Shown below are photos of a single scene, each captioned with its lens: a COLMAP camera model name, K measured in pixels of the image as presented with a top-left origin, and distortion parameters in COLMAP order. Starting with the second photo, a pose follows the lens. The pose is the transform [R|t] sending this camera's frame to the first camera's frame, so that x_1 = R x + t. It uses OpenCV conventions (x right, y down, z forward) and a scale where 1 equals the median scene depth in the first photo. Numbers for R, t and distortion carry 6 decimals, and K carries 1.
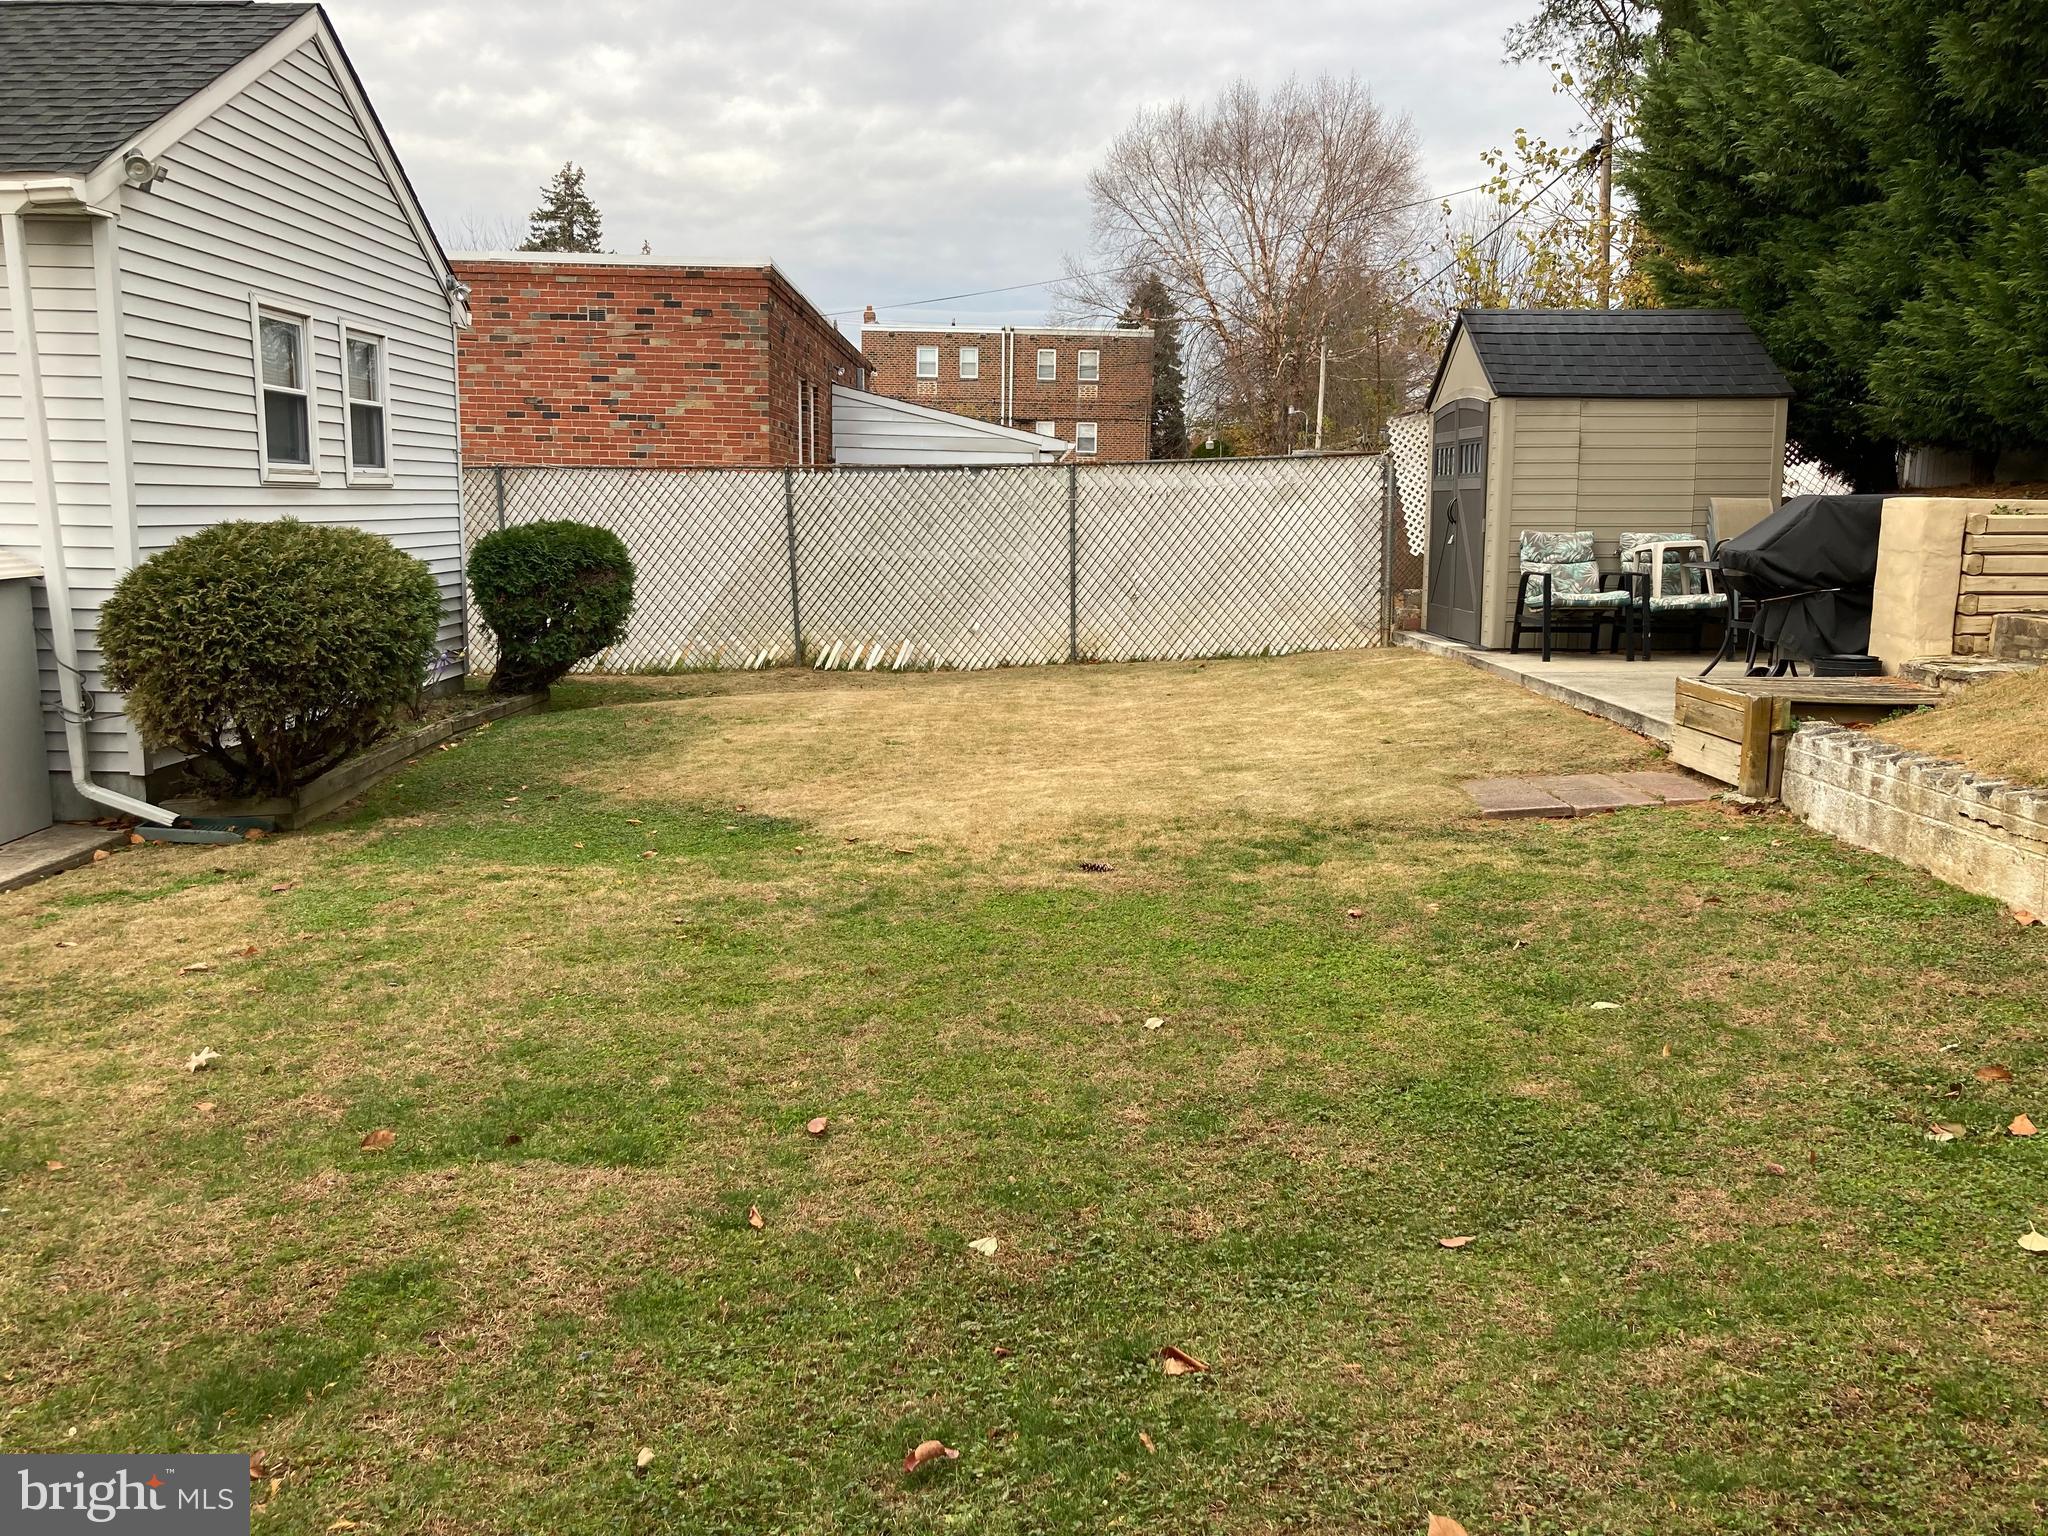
lens RADIAL K [[1678.1, 0, 1095.1], [0, 1678.1, 770.1], [0, 0, 1]] dist [0.027357, 0.000485]
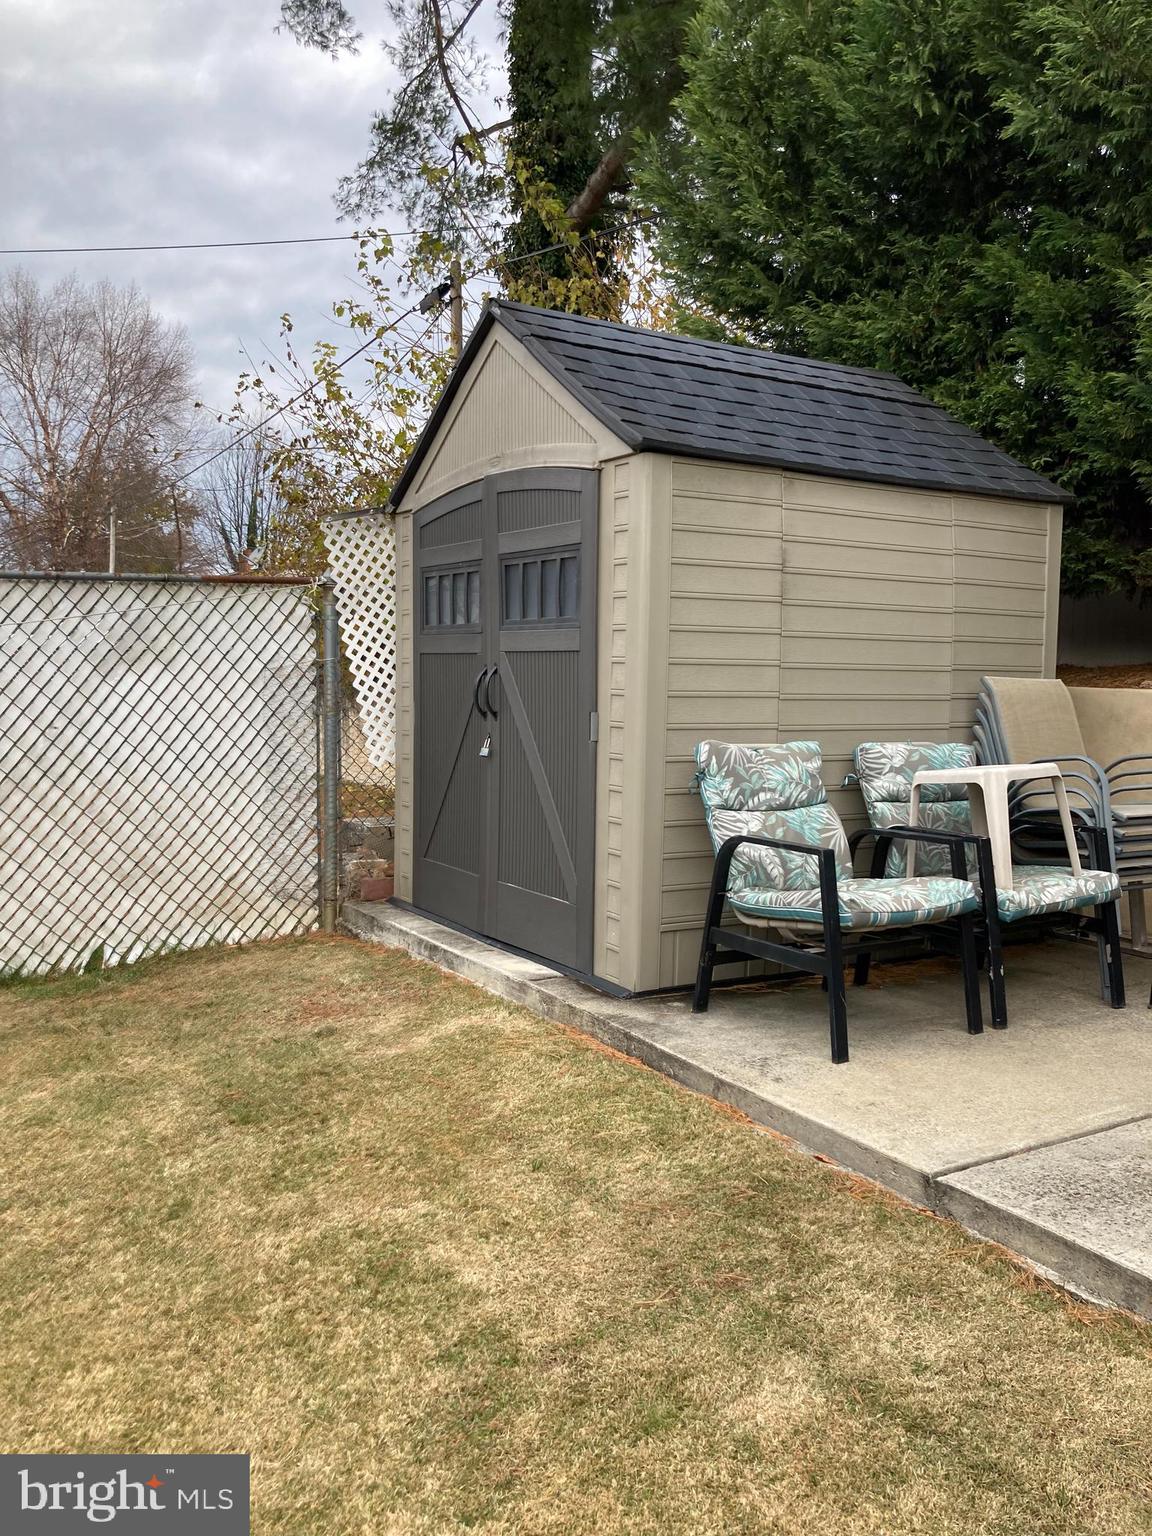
lens RADIAL K [[1237.5, 0, 576.0], [0, 1237.5, 768.0], [0, 0, 1]] dist [0.041813, -0.001682]
pose [[0.879558, -0.020725, 0.475340, 0.057292], [0.056905, 0.996462, -0.061849, -0.106211], [-0.472377, 0.081449, 0.877625, 0.658357]]
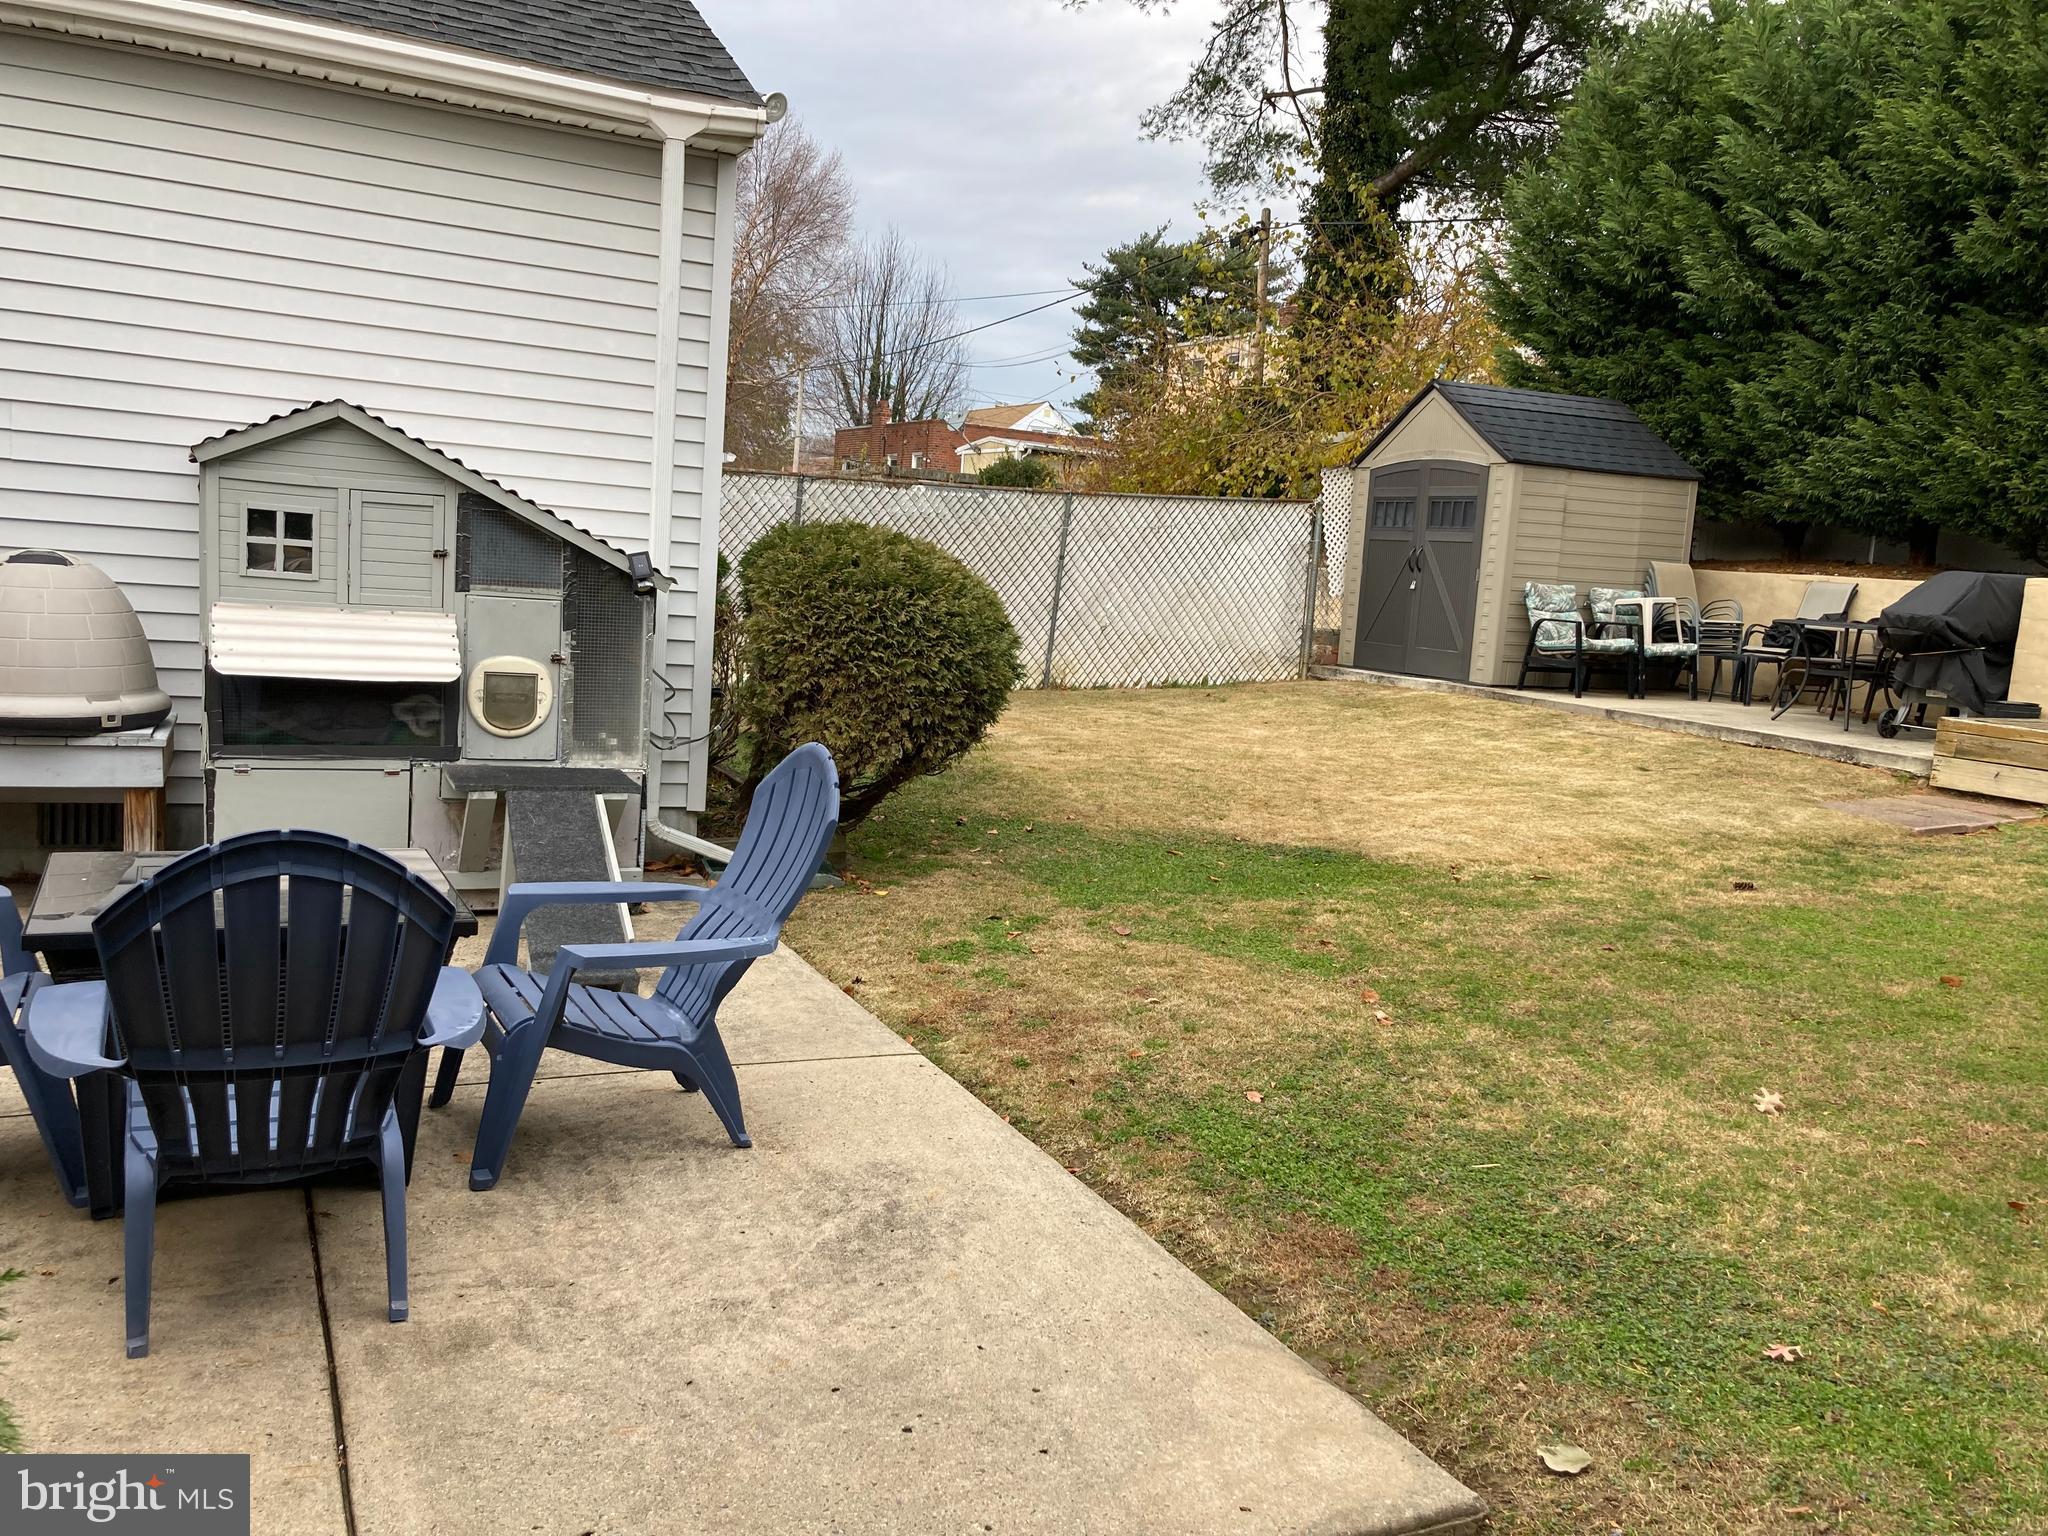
lens RADIAL K [[1643.4, 0, 1027.9], [0, 1643.4, 797.8], [0, 0, 1]] dist [0.014685, 0.000732]
pose [[0.918202, -0.005593, 0.396072, -0.453609], [0.003631, 0.999977, 0.005701, -0.003943], [-0.396095, -0.003797, 0.918202, 0.103909]]
